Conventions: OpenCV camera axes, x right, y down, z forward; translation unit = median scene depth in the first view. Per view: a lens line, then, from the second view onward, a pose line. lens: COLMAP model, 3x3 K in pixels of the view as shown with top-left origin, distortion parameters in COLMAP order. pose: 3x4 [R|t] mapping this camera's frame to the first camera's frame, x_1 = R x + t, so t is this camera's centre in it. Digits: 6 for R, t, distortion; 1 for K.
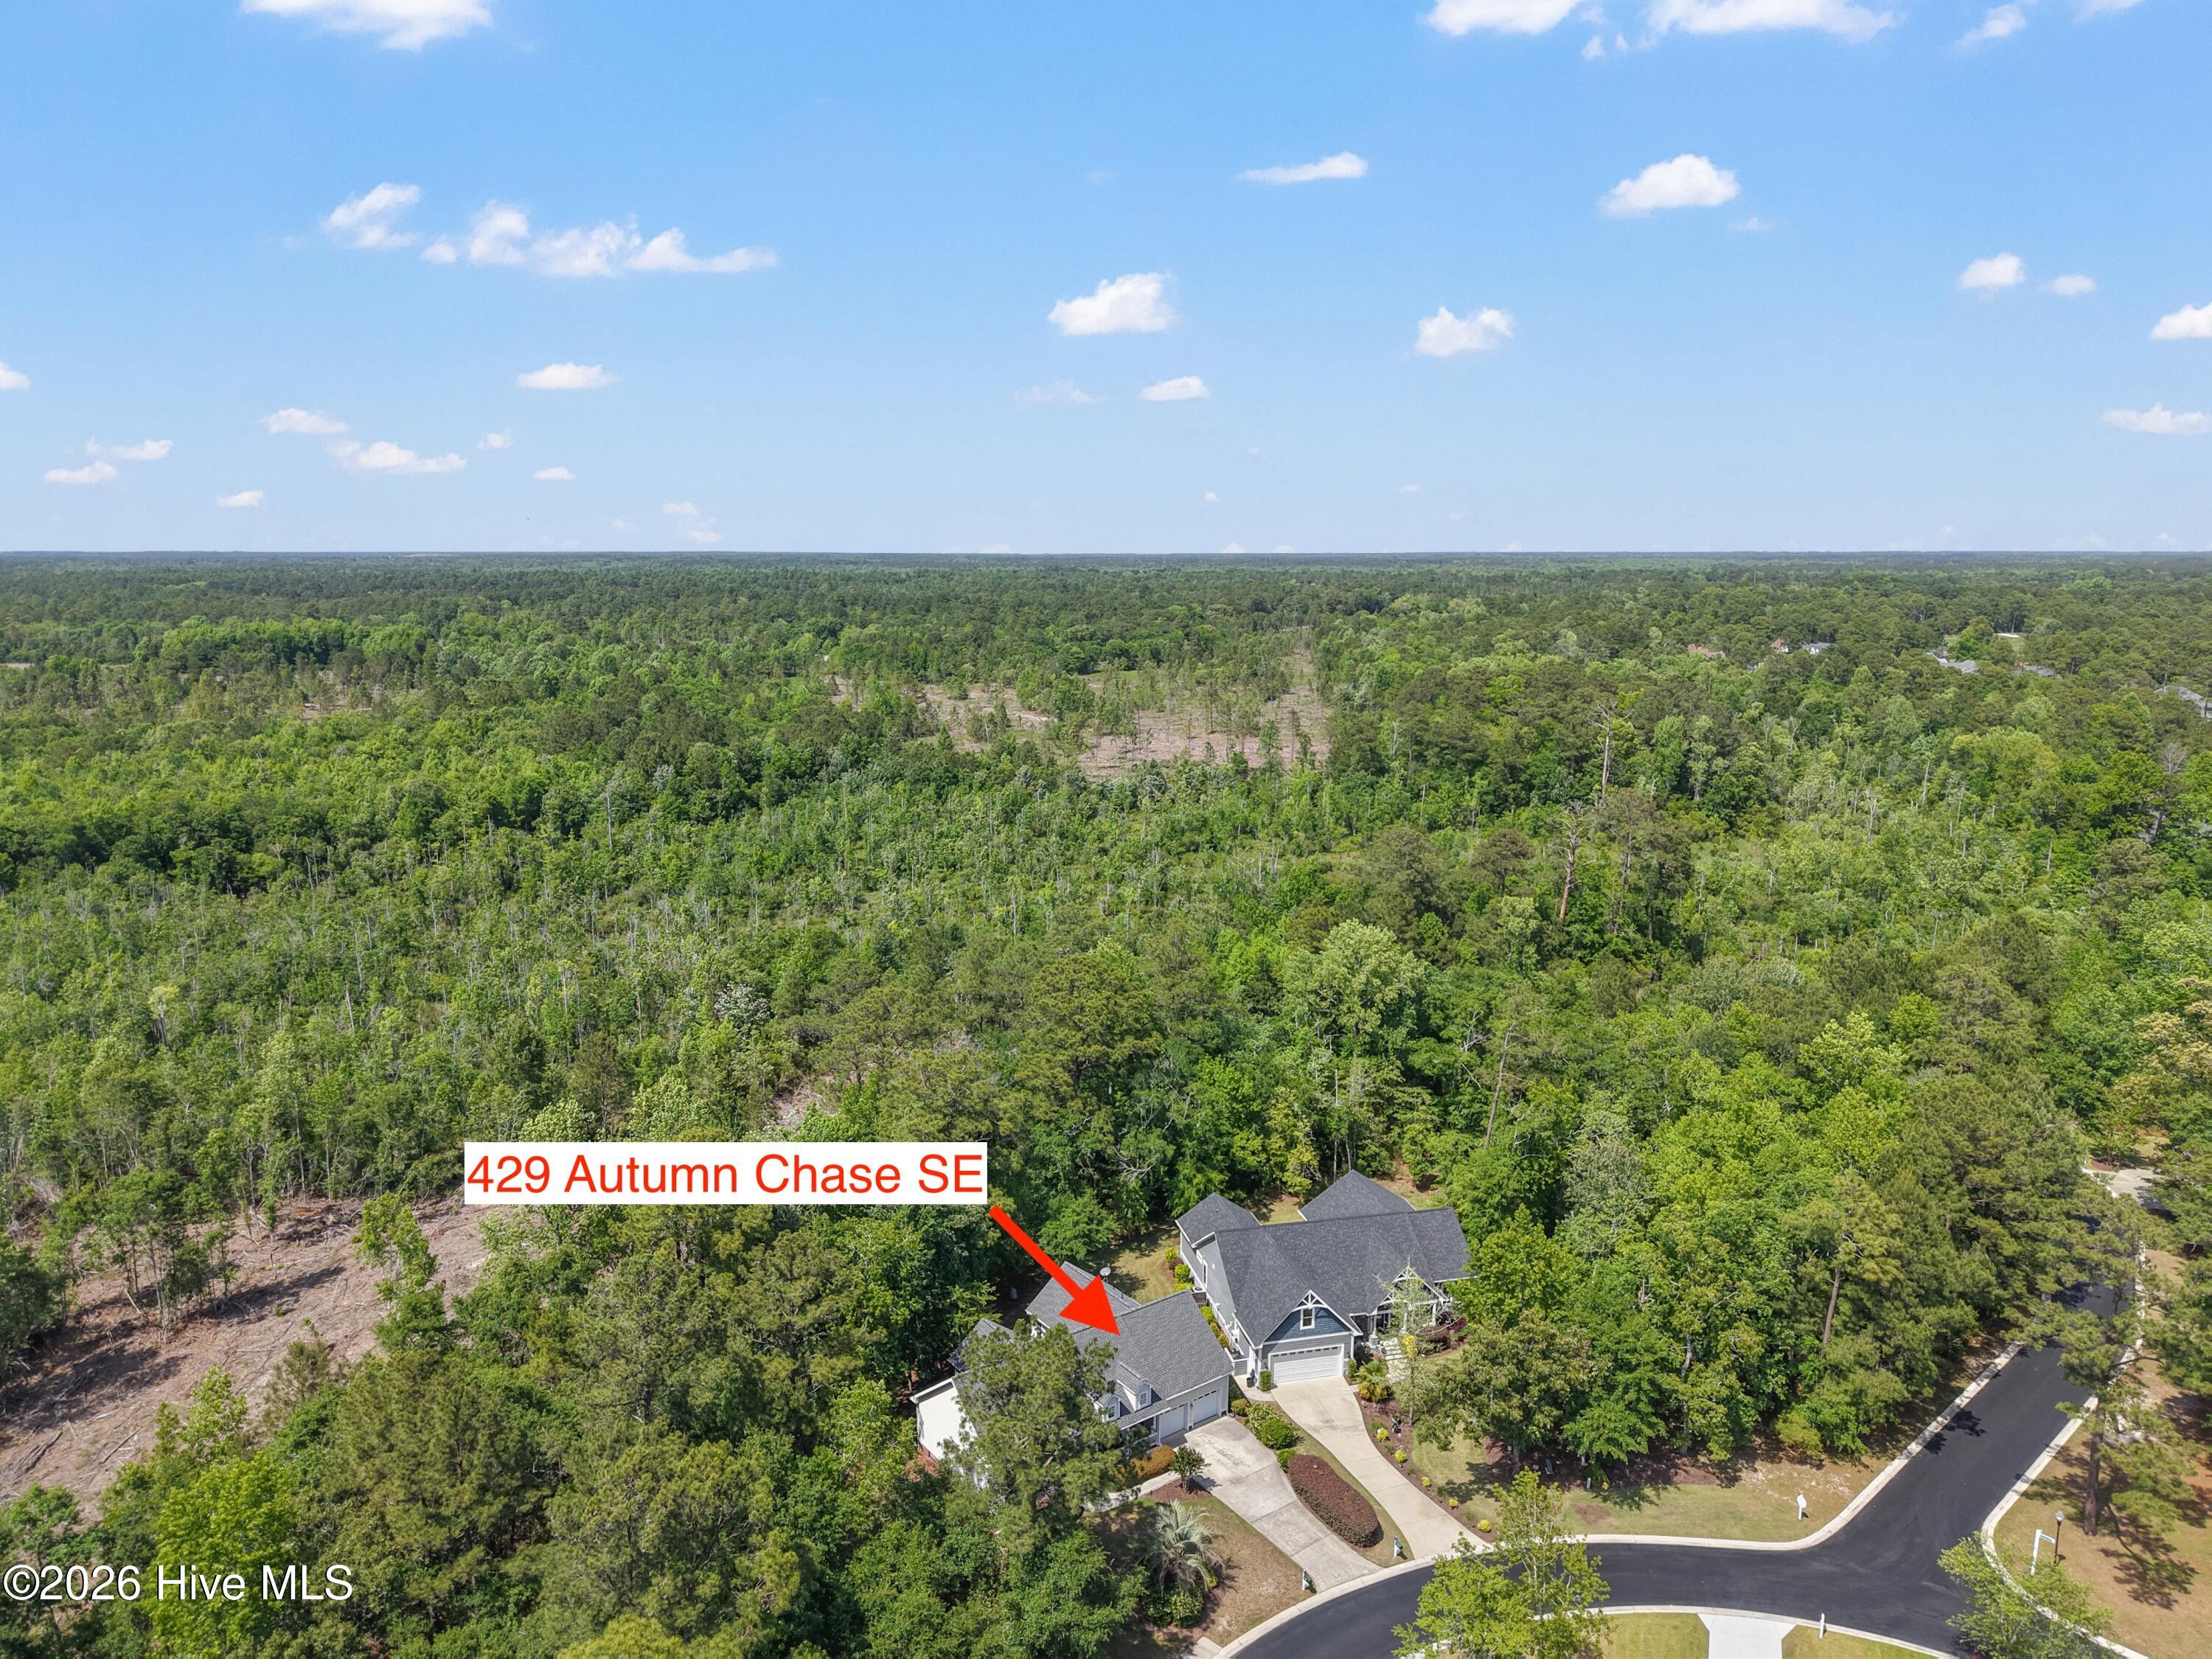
lens RADIAL K [[1484.8, 0, 1102.3], [0, 1484.8, 827.0], [0, 0, 1]] dist [0.026594, -0.023597]
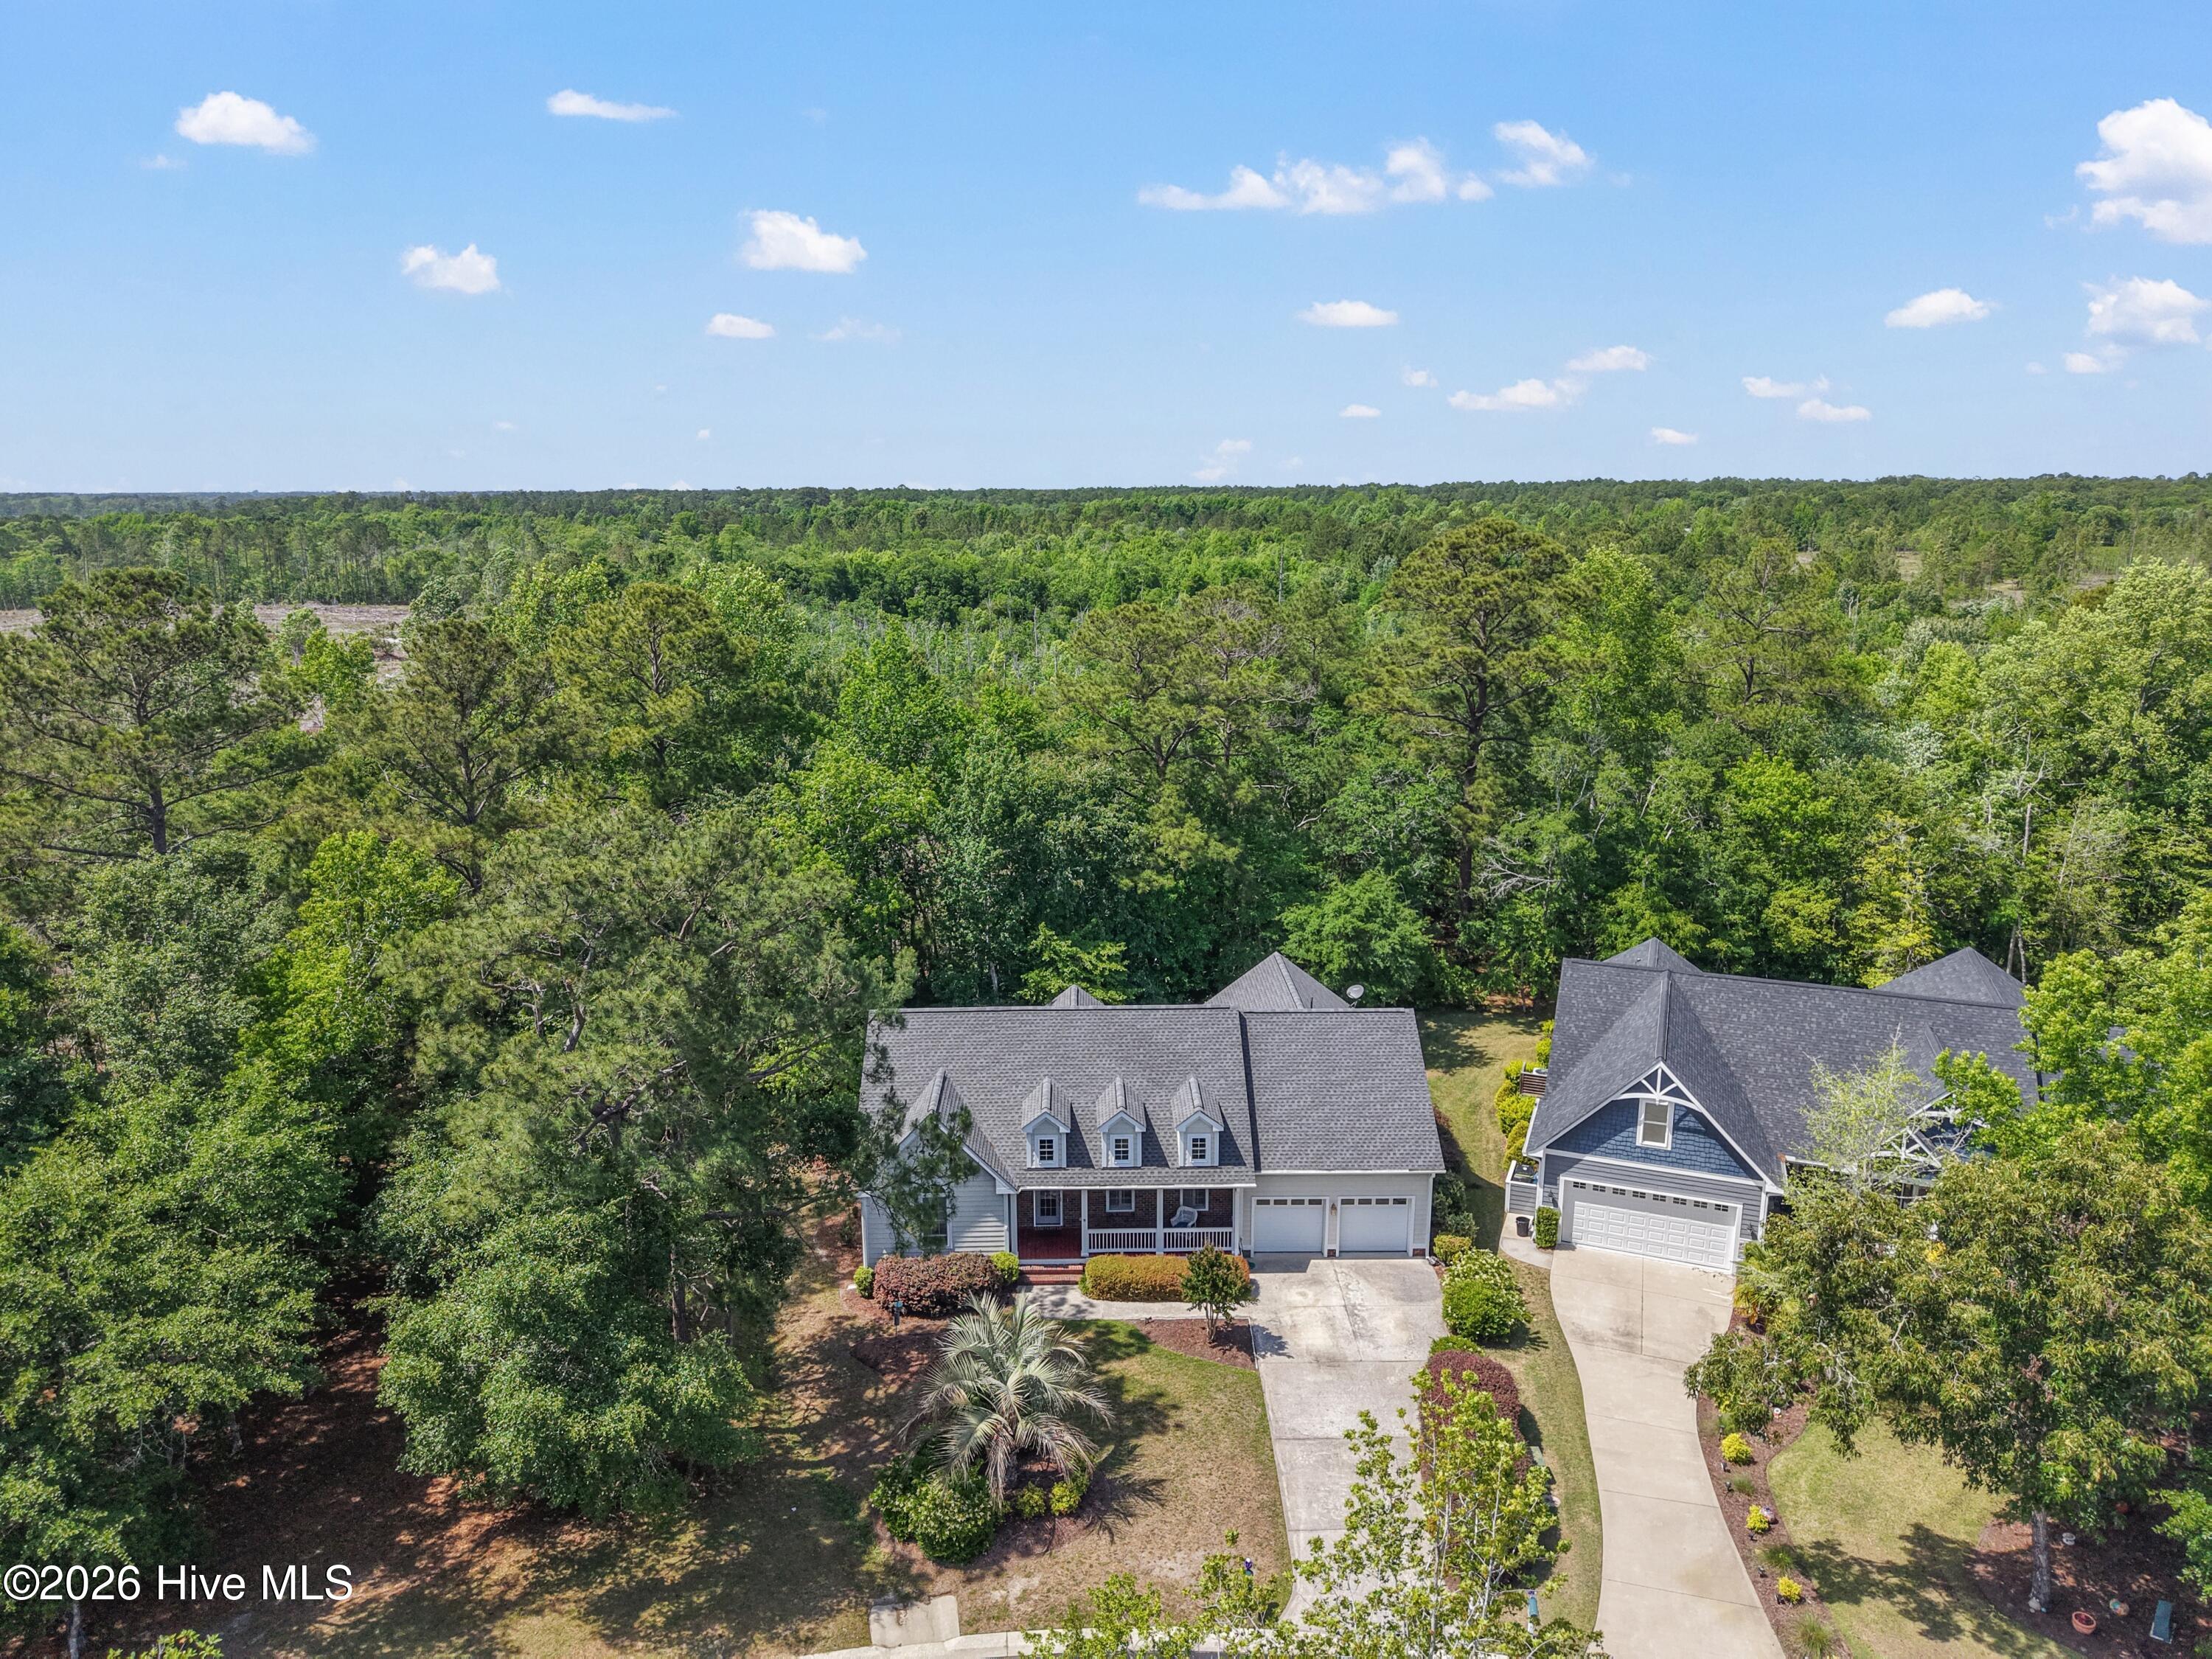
lens RADIAL K [[1484.8, 0, 1101.6], [0, 1484.8, 820.4], [0, 0, 1]] dist [0.026594, -0.023597]
pose [[0.818019, 0.121459, -0.562220, 0.254832], [-0.103756, 0.992576, 0.063467, 0.231456], [0.565755, 0.006417, 0.824548, 0.535087]]
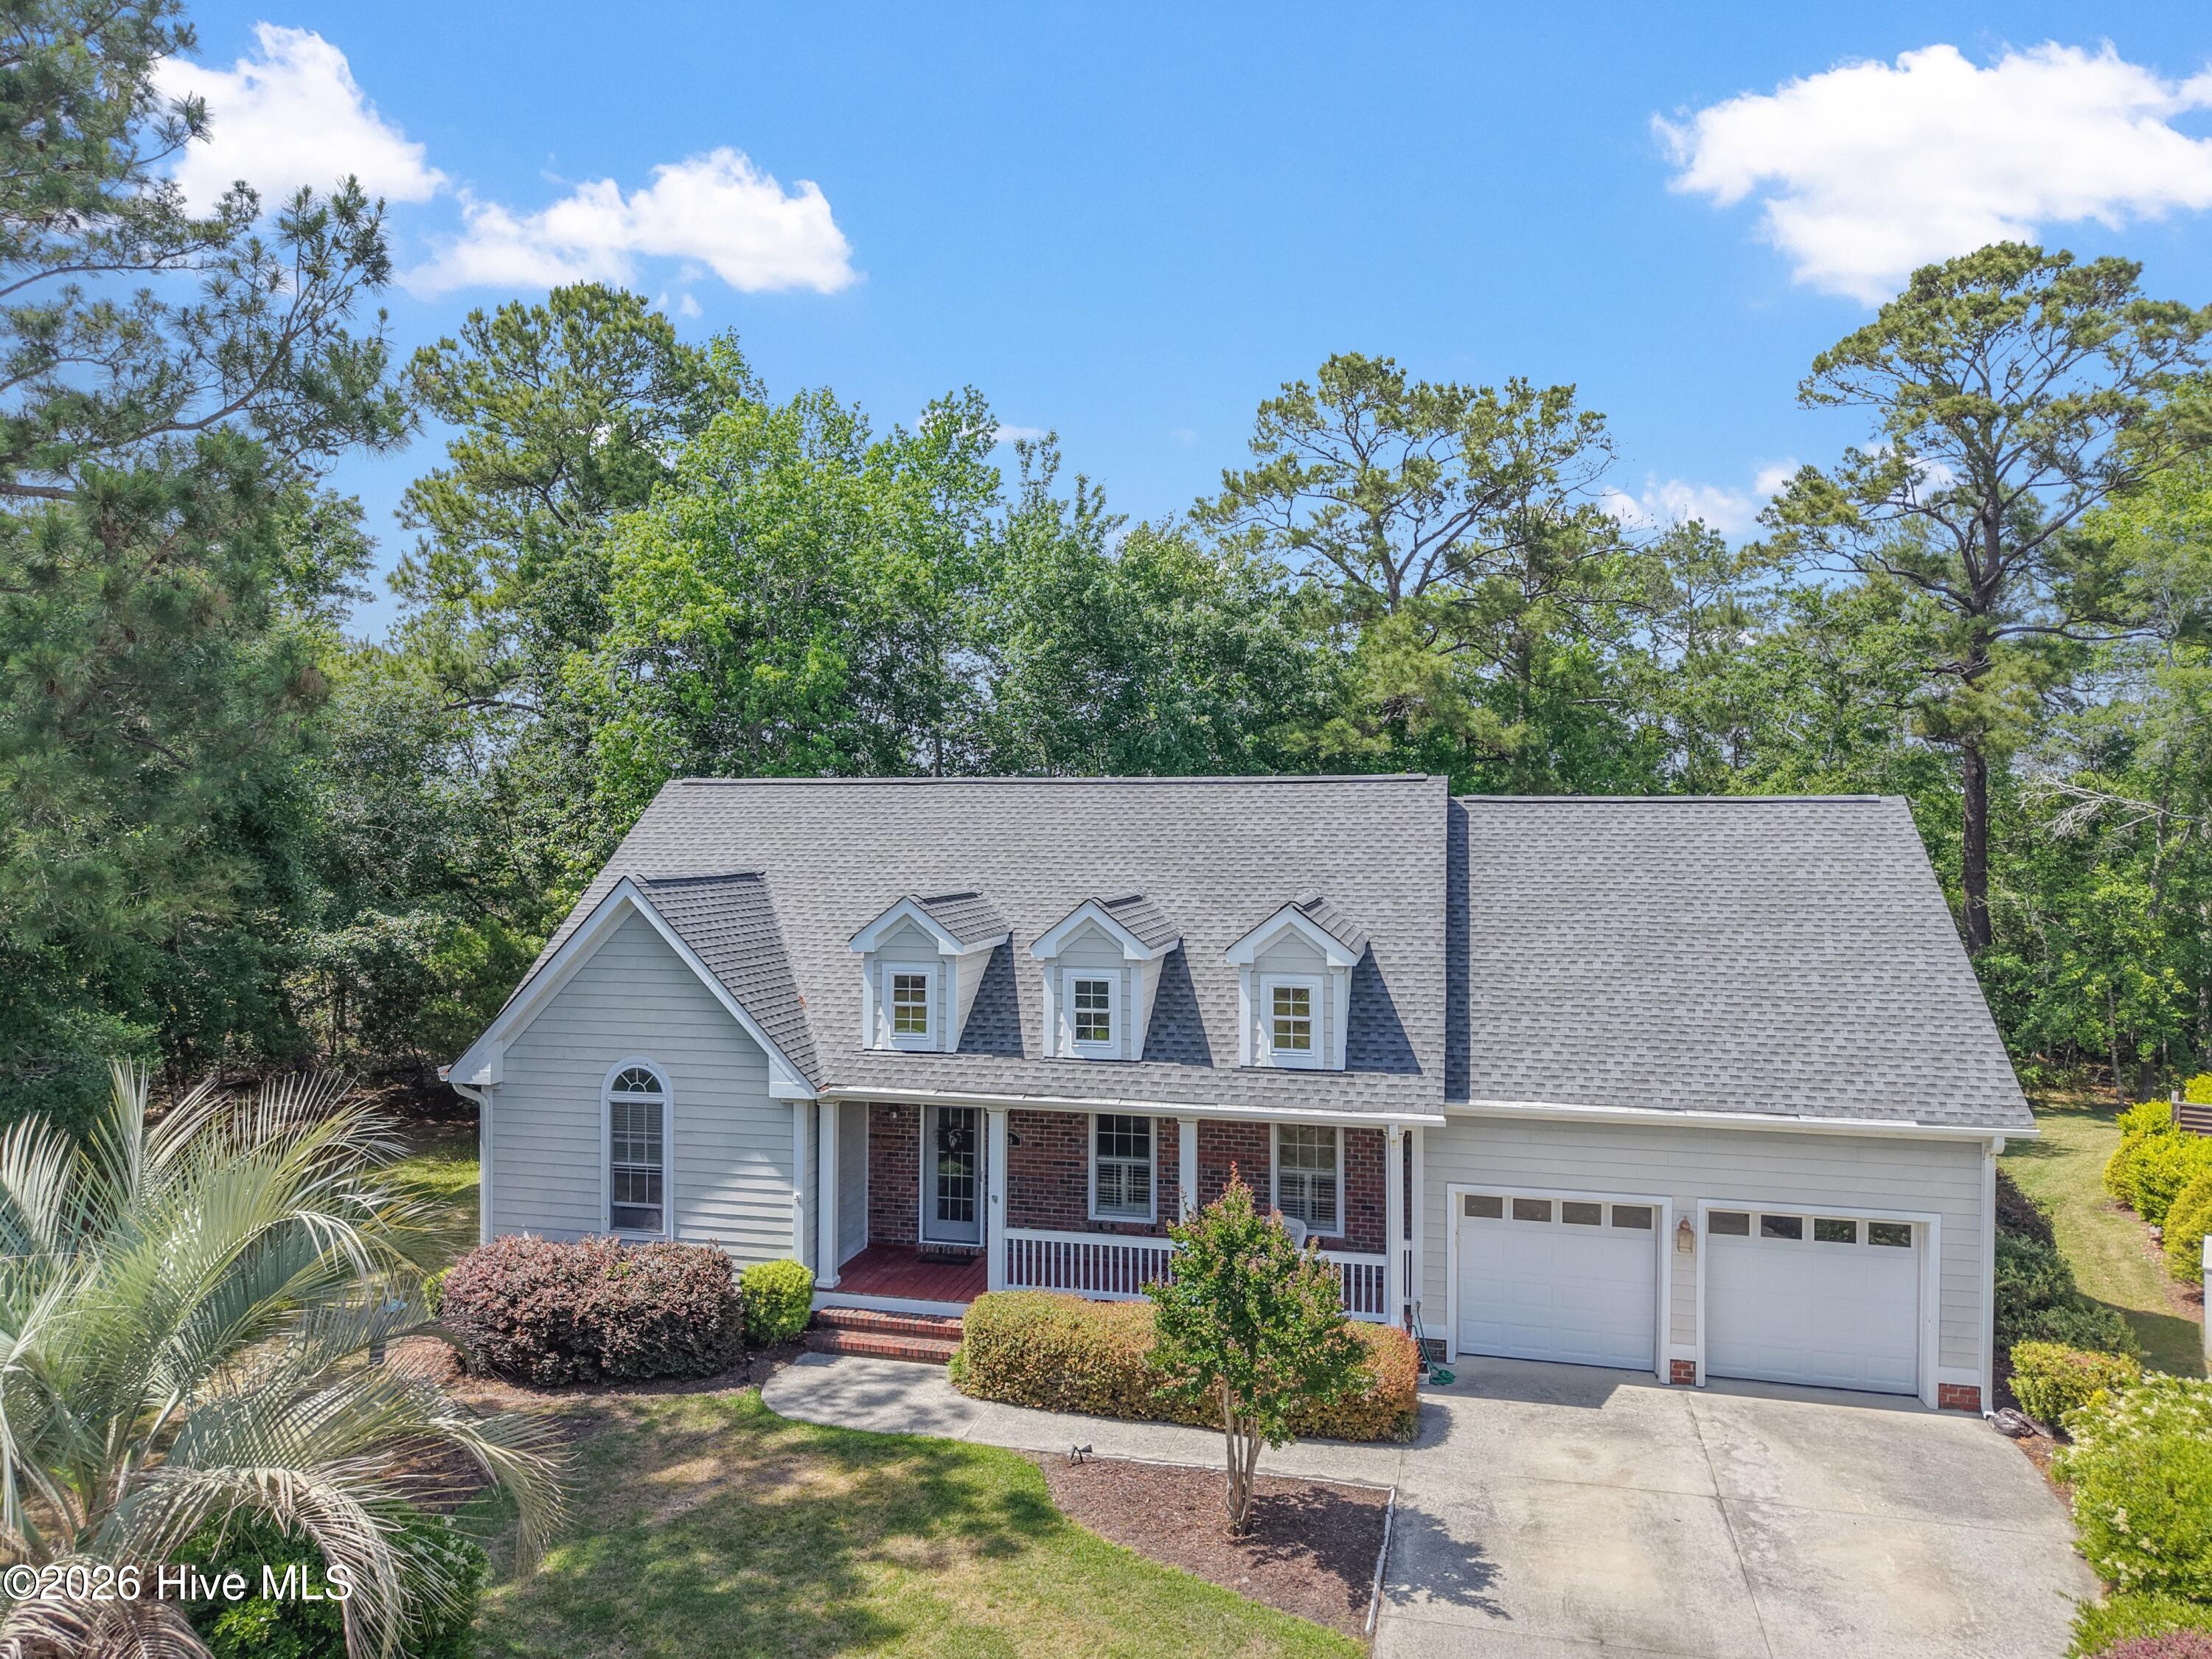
lens RADIAL K [[1484.8, 0, 1099.2], [0, 1484.8, 828.1], [0, 0, 1]] dist [0.026594, -0.023597]
pose [[0.642707, 0.004711, -0.766098, 0.147173], [-0.146243, 0.982347, -0.116648, 0.364523], [0.752025, 0.187007, 0.632050, 0.811390]]
